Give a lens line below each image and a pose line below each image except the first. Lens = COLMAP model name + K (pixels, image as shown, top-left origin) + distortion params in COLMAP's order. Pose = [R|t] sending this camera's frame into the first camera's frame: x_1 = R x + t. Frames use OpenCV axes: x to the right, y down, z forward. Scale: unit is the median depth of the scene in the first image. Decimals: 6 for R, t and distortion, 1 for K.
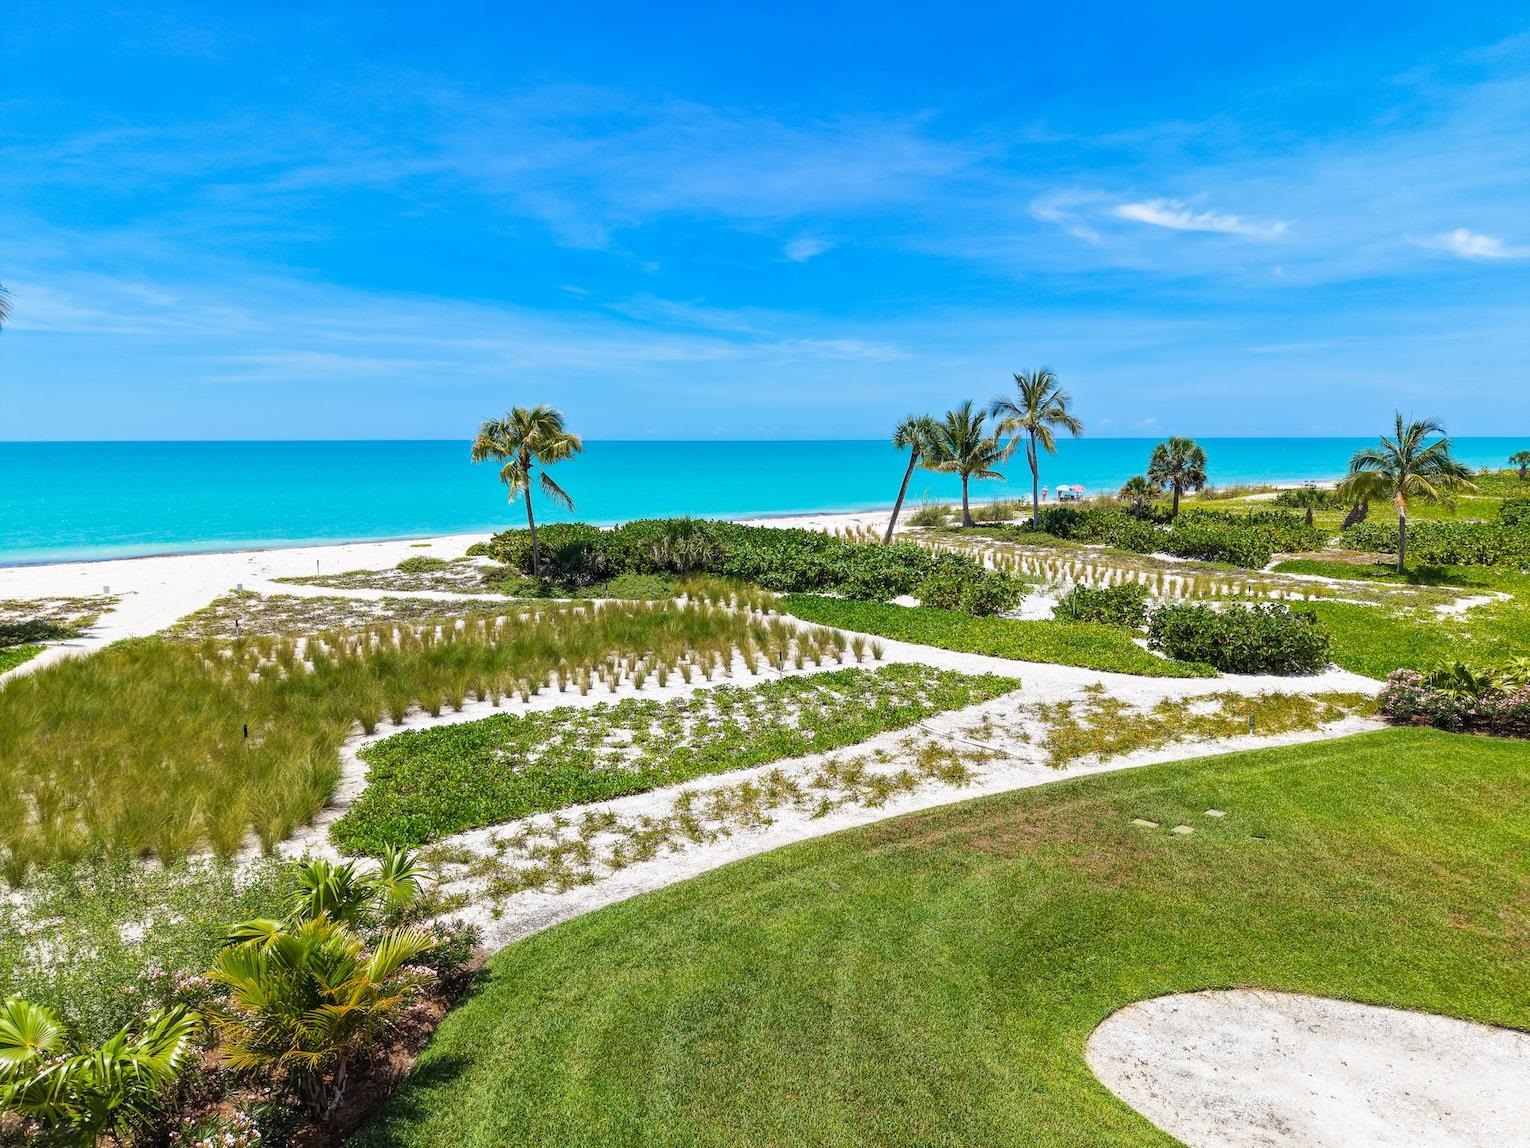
lens RADIAL K [[1020.7, 0, 775.1], [0, 1020.7, 578.3], [0, 0, 1]] dist [0.030682, -0.033177]
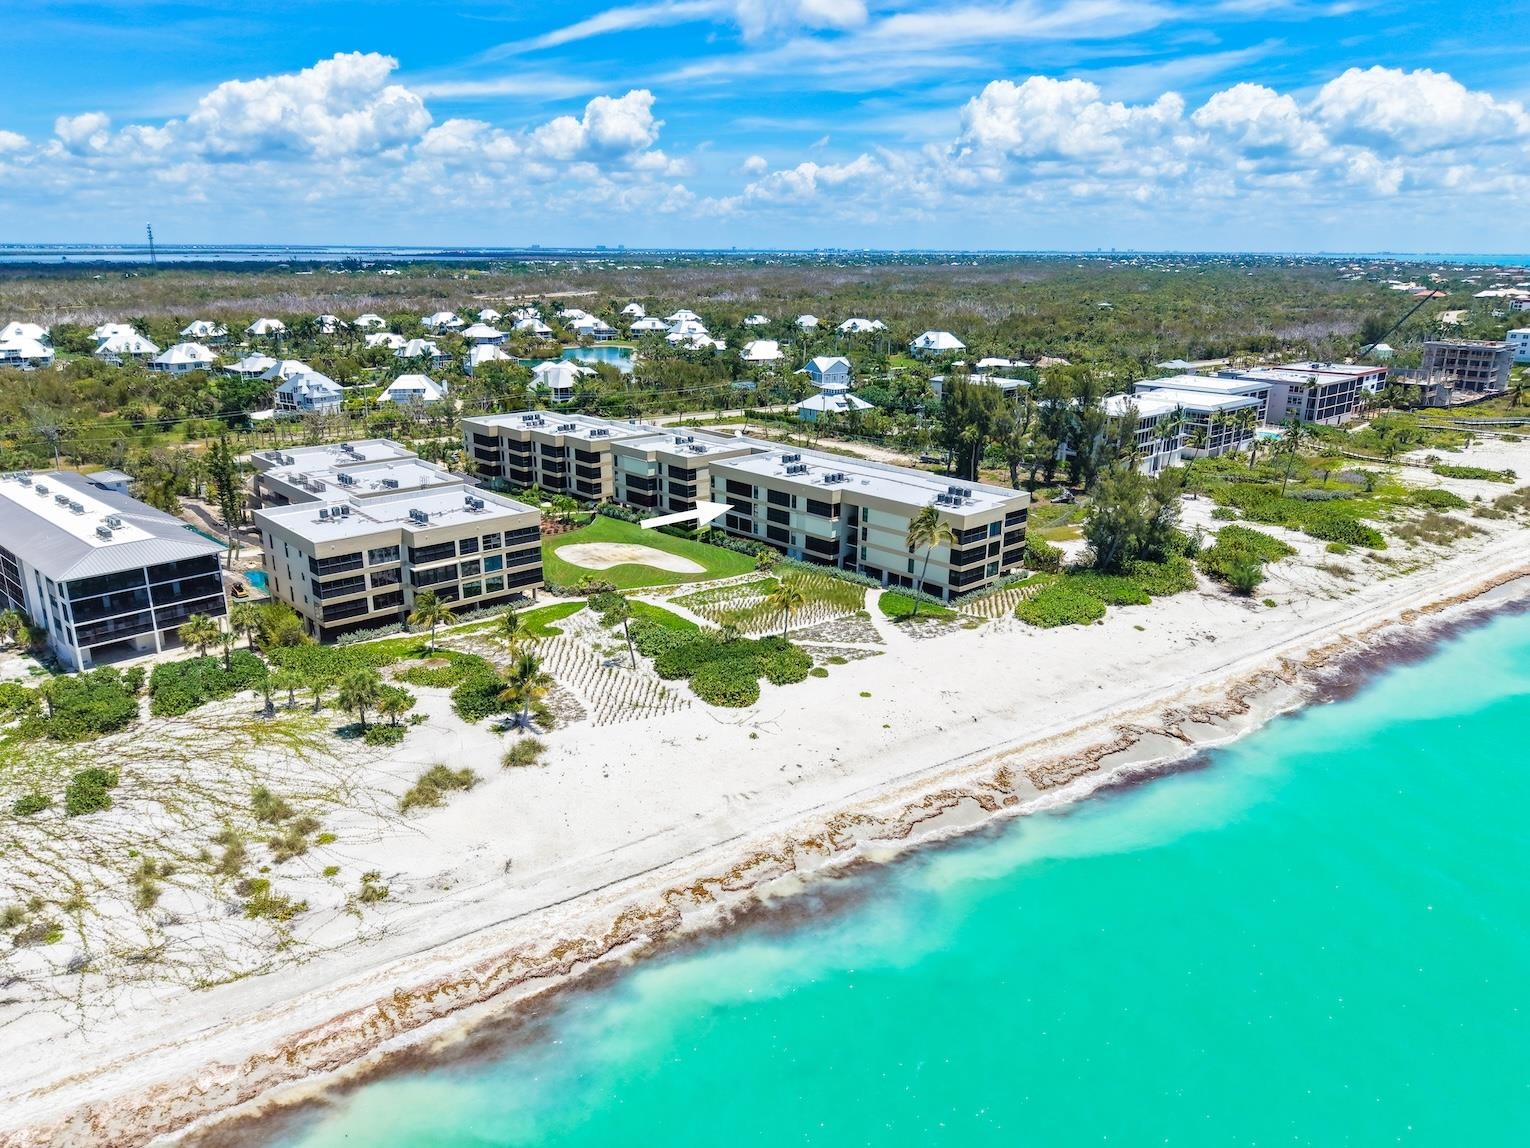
lens RADIAL K [[1058.2, 0, 765.0], [0, 1058.2, 574.0], [0, 0, 1]] dist [0.023425, -0.026805]
pose [[-0.996315, -0.027764, 0.081149, -0.429615], [0.009569, 0.904264, 0.426867, -1.474196], [-0.085232, 0.426071, -0.900666, 3.700361]]
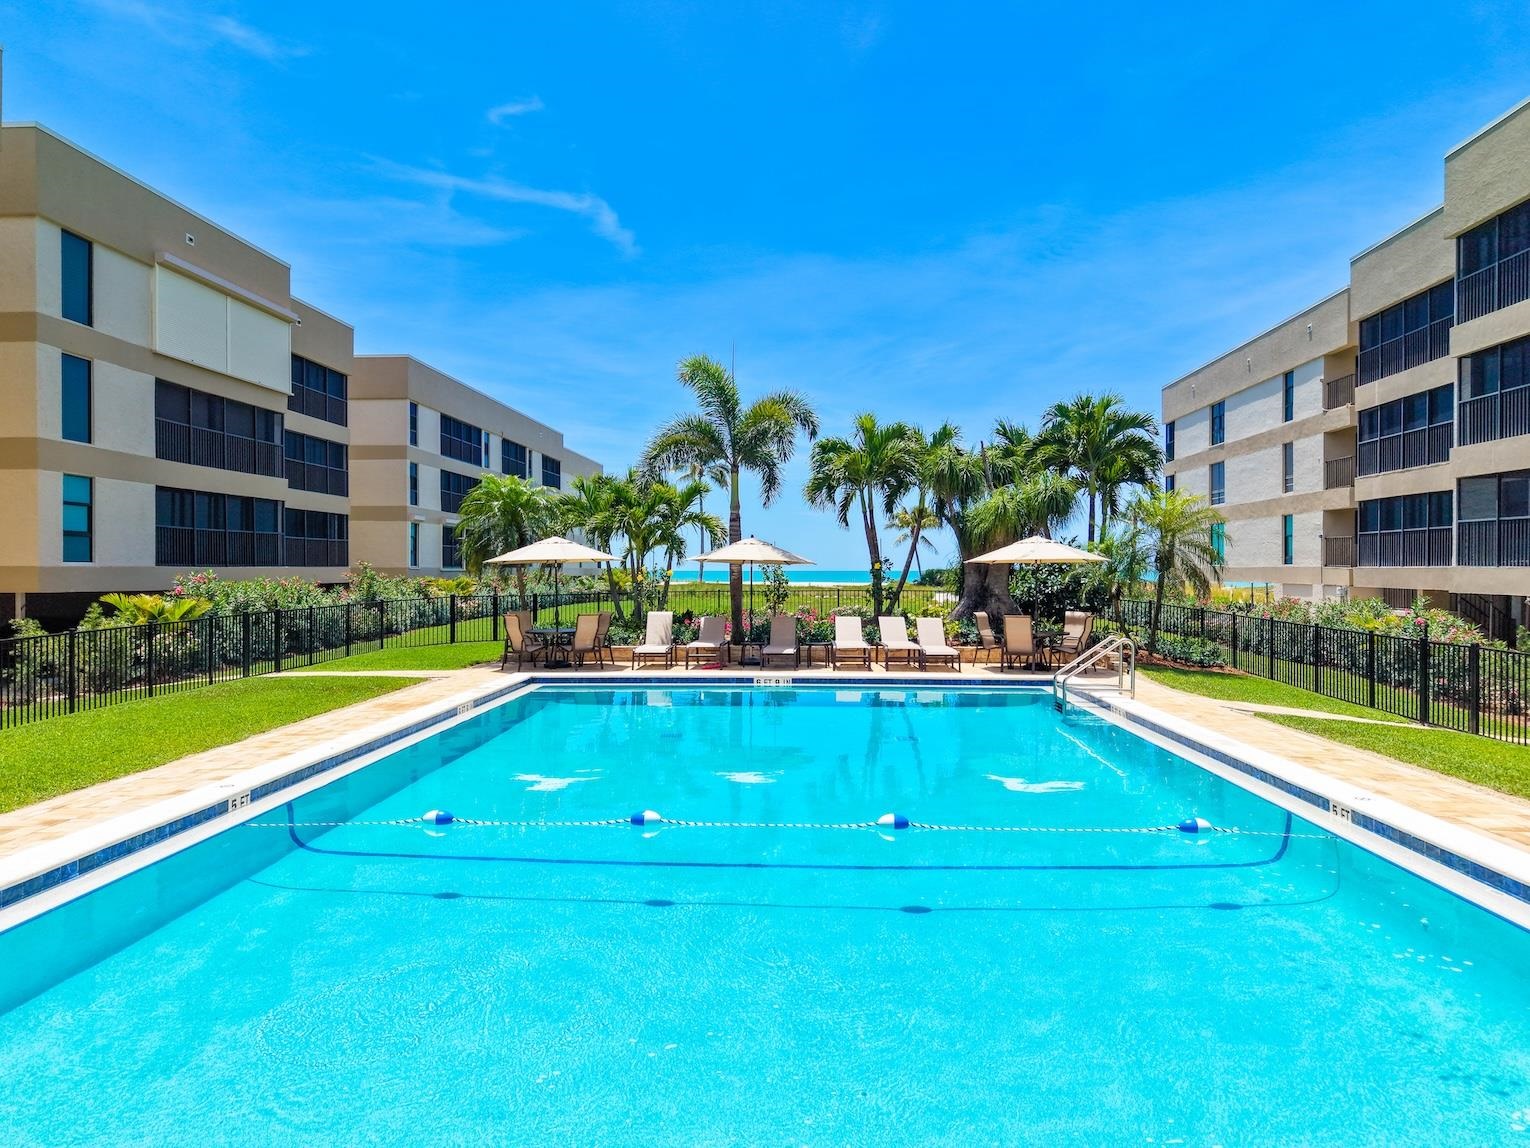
lens RADIAL K [[1032.2, 0, 770.9], [0, 1032.2, 575.1], [0, 0, 1]] dist [0.034802, -0.025429]
pose [[0.627059, 0.007339, -0.778937, 1.297093], [-0.108388, 0.991050, -0.077917, 0.187032], [0.771394, 0.133286, 0.622242, -0.573496]]
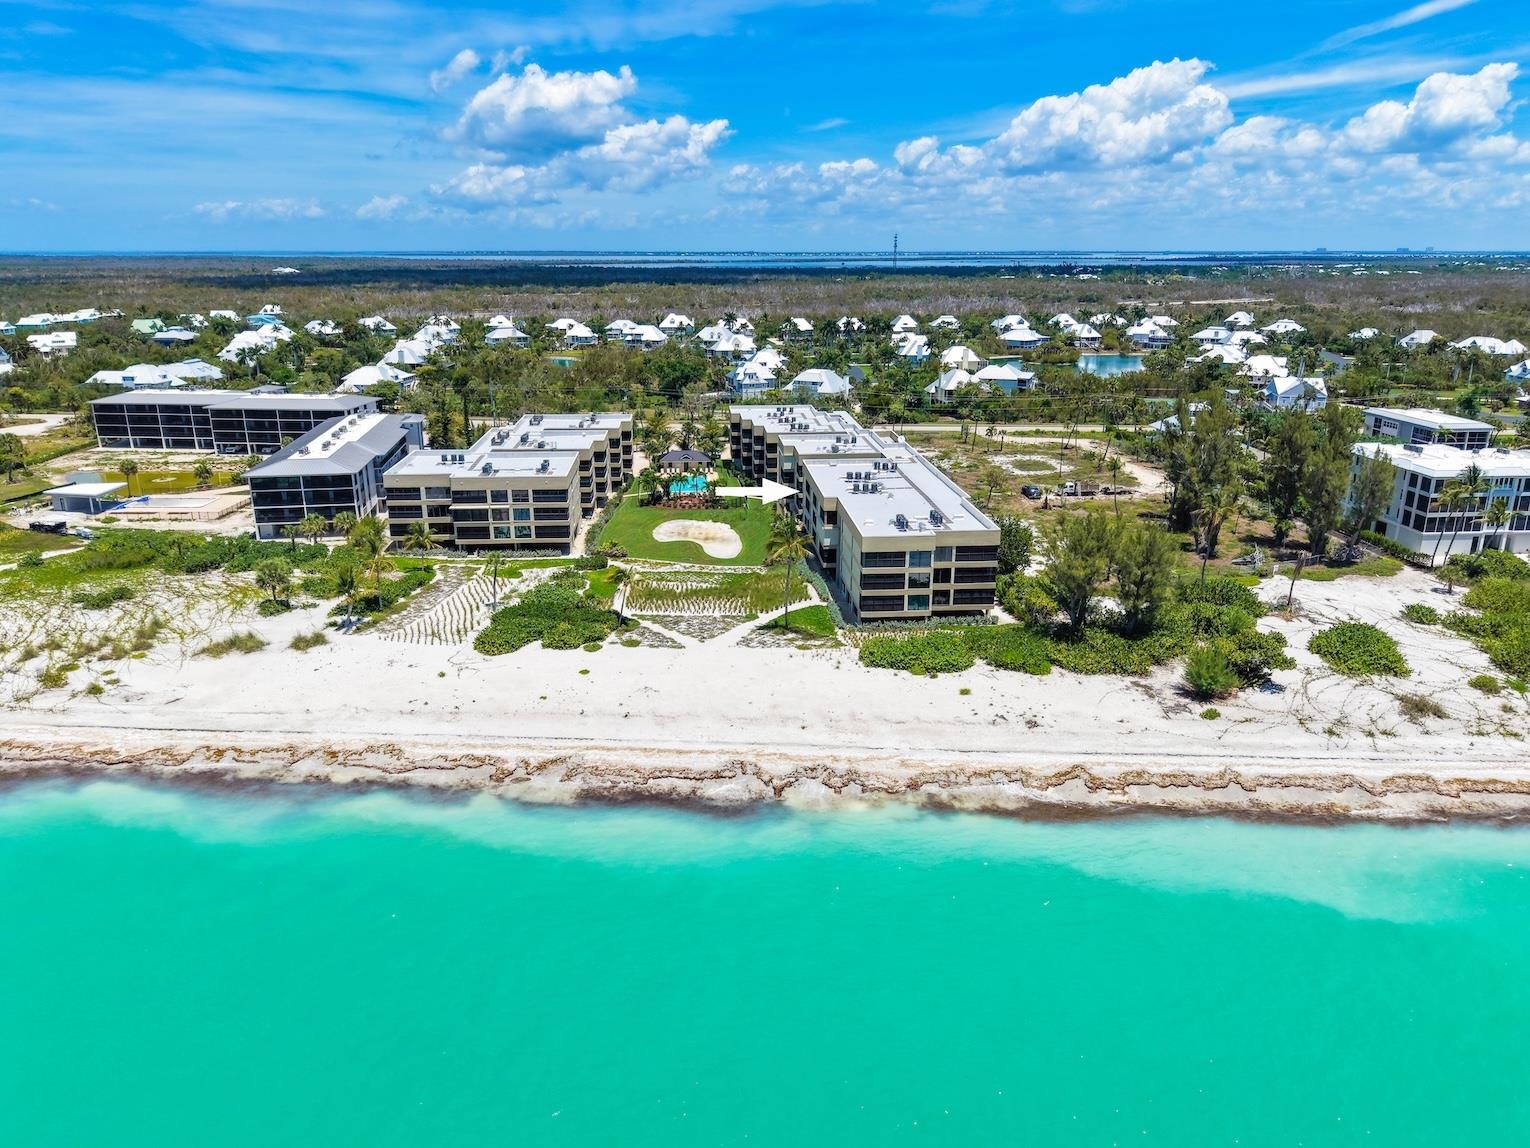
lens RADIAL K [[1058.2, 0, 765.0], [0, 1058.2, 574.0], [0, 0, 1]] dist [0.023425, -0.026805]
pose [[-0.725881, -0.195875, 0.659340, -2.645287], [0.102764, 0.916951, 0.385540, -1.335219], [-0.680100, 0.347612, -0.645469, 2.804590]]
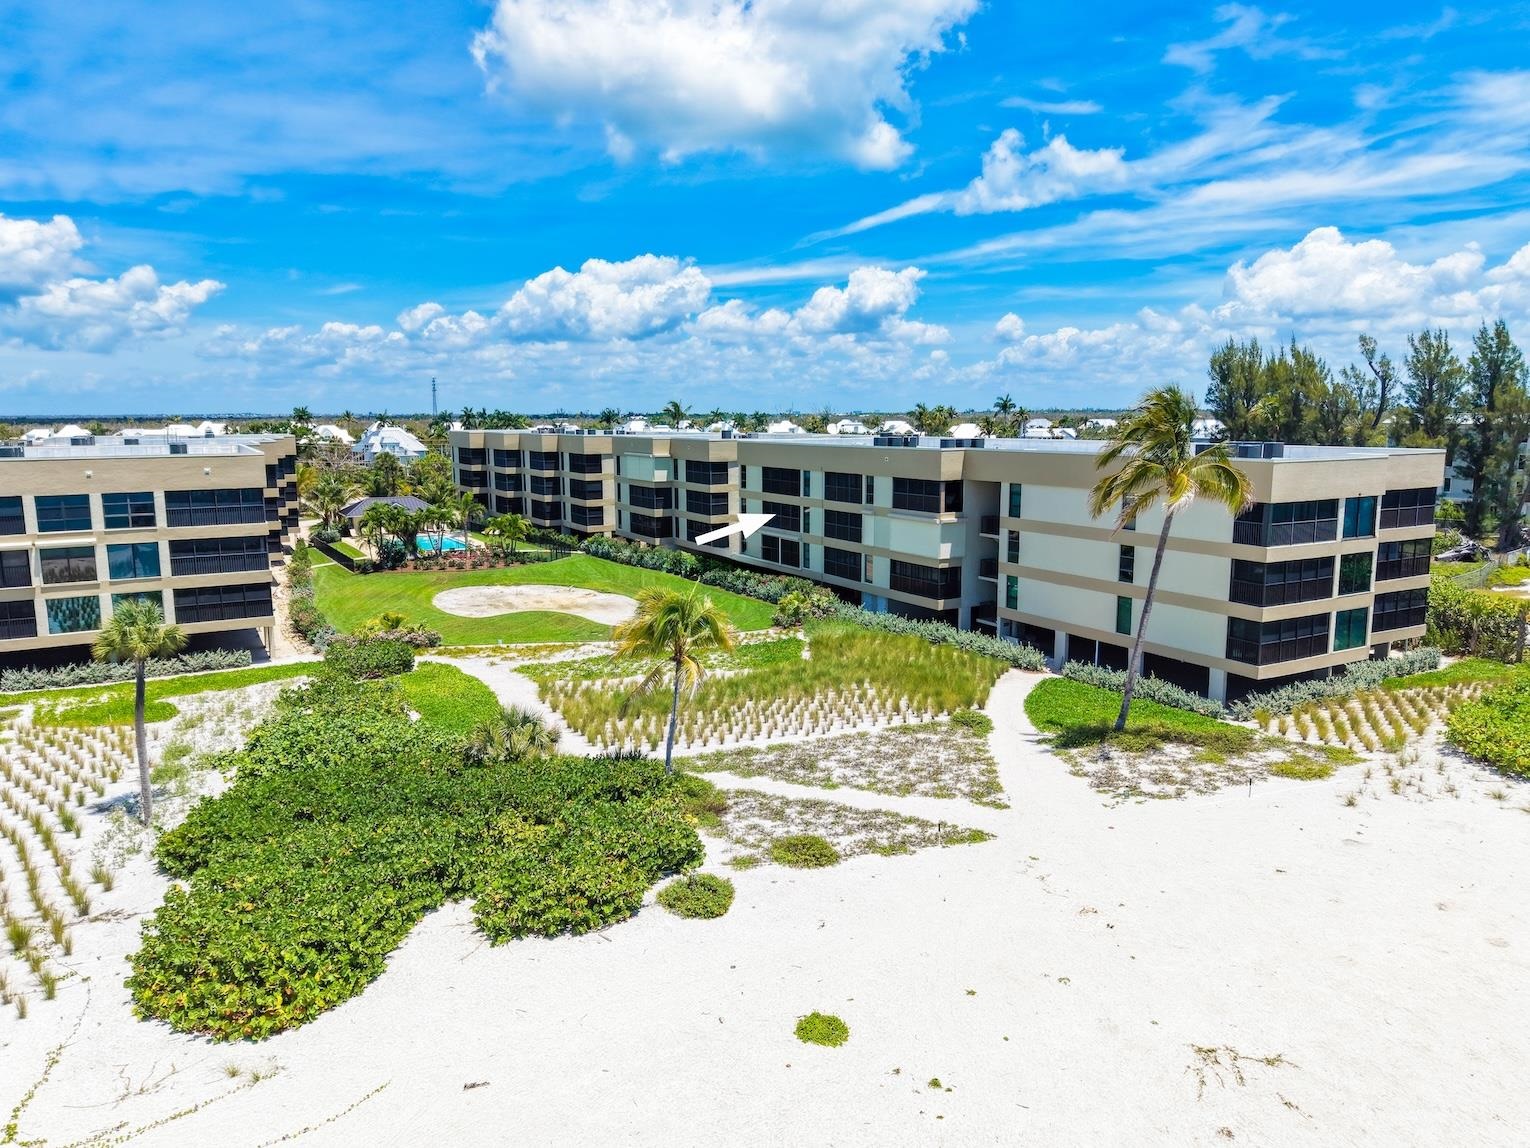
lens RADIAL K [[1058.2, 0, 765.0], [0, 1058.2, 574.0], [0, 0, 1]] dist [0.023425, -0.026805]
pose [[-0.949383, -0.038166, 0.311792, -0.614242], [0.054460, 0.957560, 0.283041, -0.455781], [-0.309363, 0.285695, -0.907013, 1.859658]]
